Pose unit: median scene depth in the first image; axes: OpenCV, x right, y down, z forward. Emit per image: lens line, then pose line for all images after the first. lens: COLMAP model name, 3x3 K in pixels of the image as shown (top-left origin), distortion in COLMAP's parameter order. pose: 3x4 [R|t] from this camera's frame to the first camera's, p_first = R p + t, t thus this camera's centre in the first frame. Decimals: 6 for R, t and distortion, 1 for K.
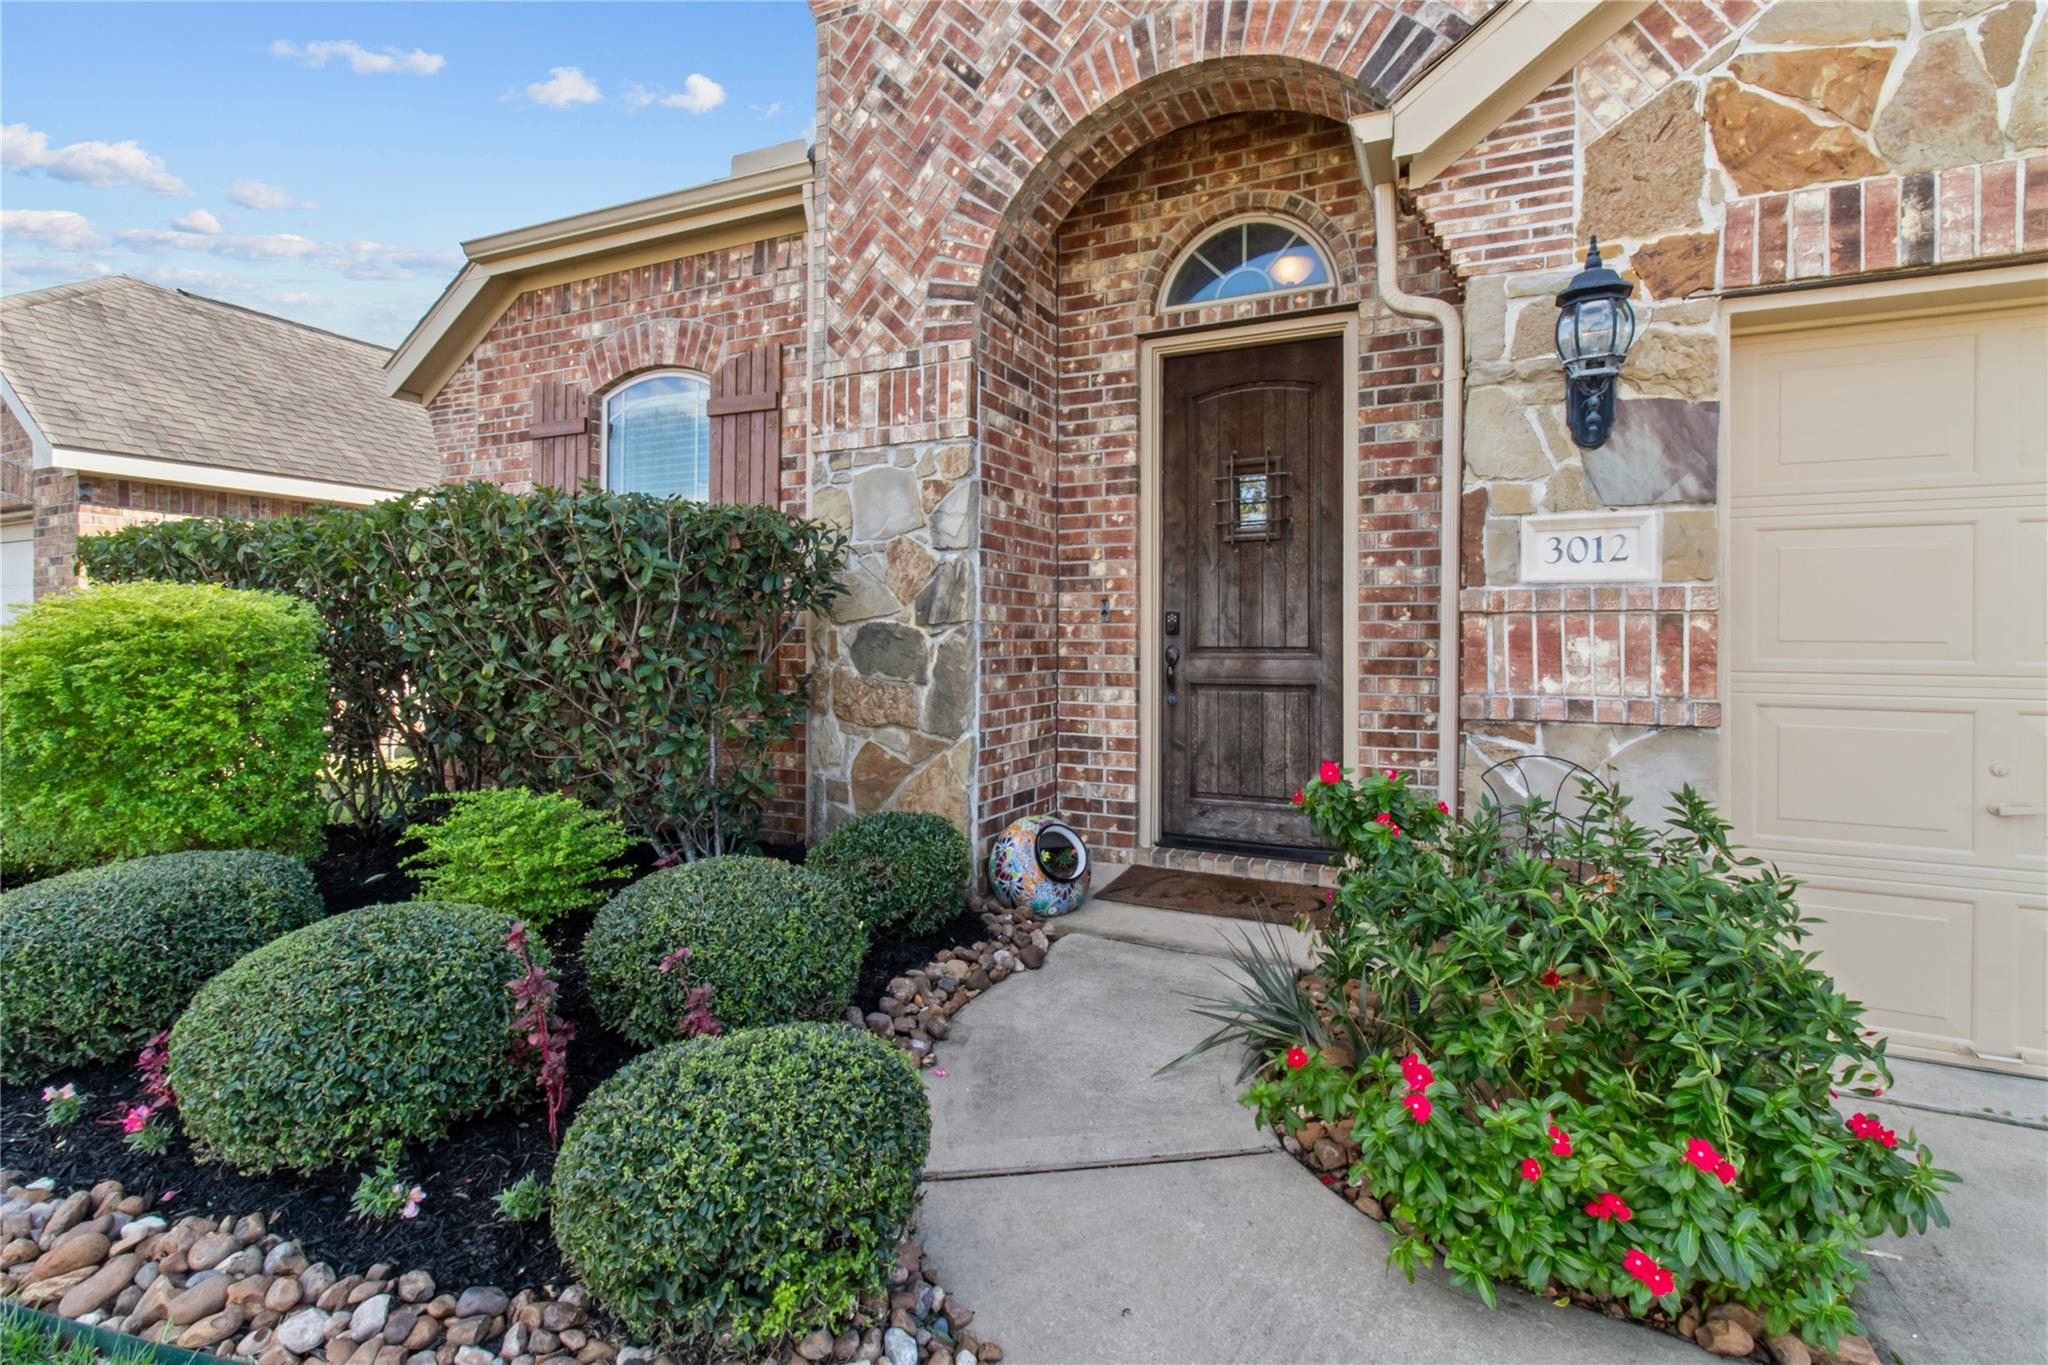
lens RADIAL K [[940.8, 0, 1011.1], [0, 940.8, 677.8], [0, 0, 1]] dist [-0.001883, -0.000076]
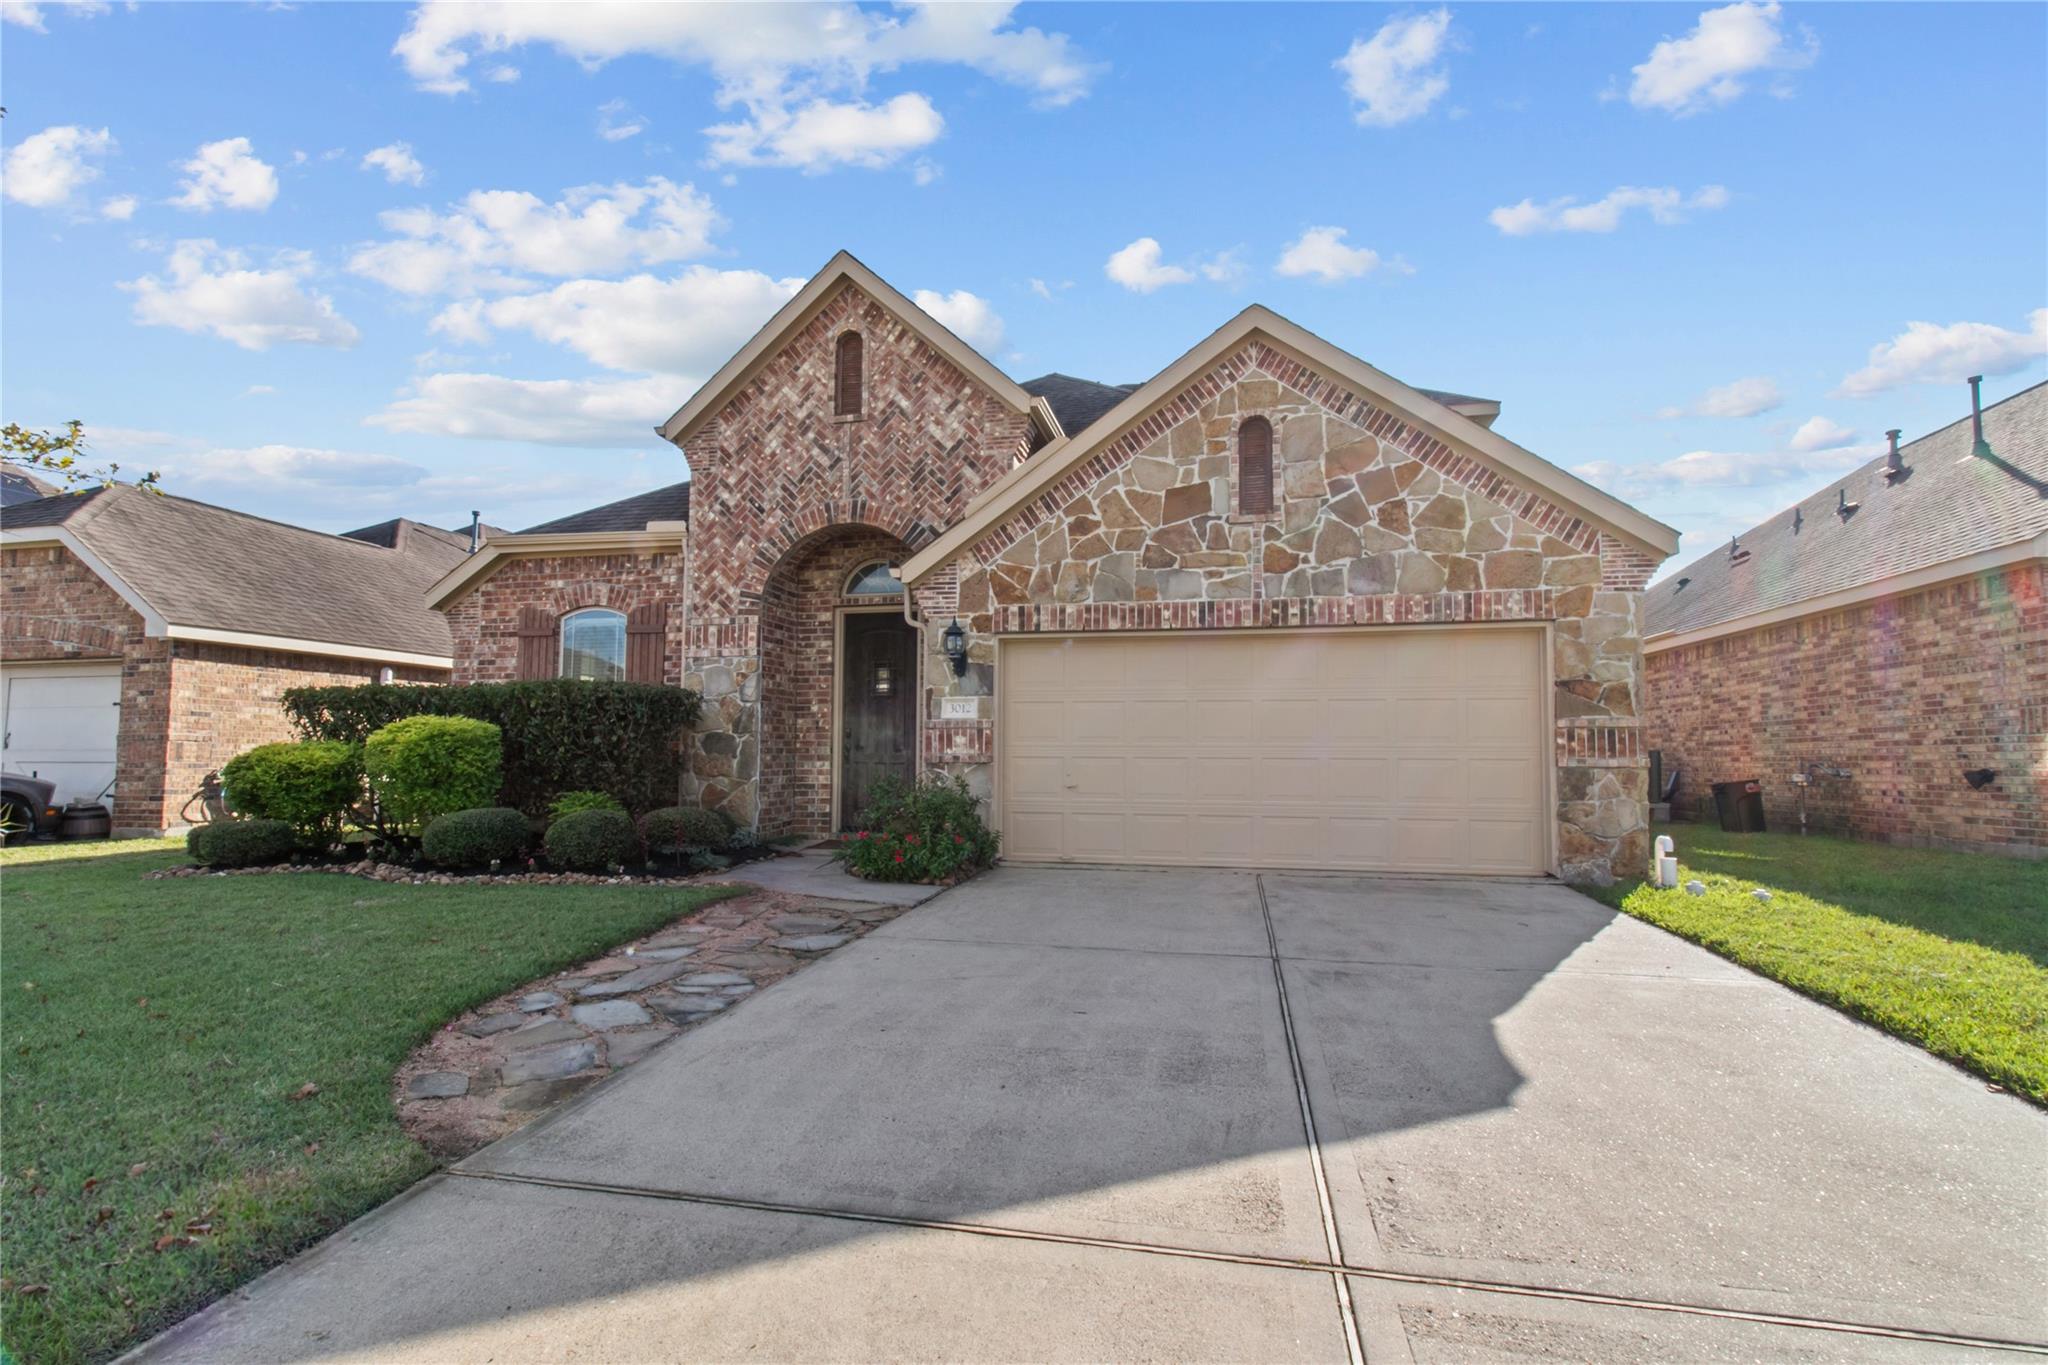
lens RADIAL K [[940.8, 0, 1011.1], [0, 940.8, 677.8], [0, 0, 1]] dist [-0.001883, -0.000076]
pose [[0.971278, 0.014555, 0.237503, 0.015767], [0.014256, 0.992775, -0.119143, 0.094583], [-0.237521, 0.119107, 0.964053, -1.408666]]
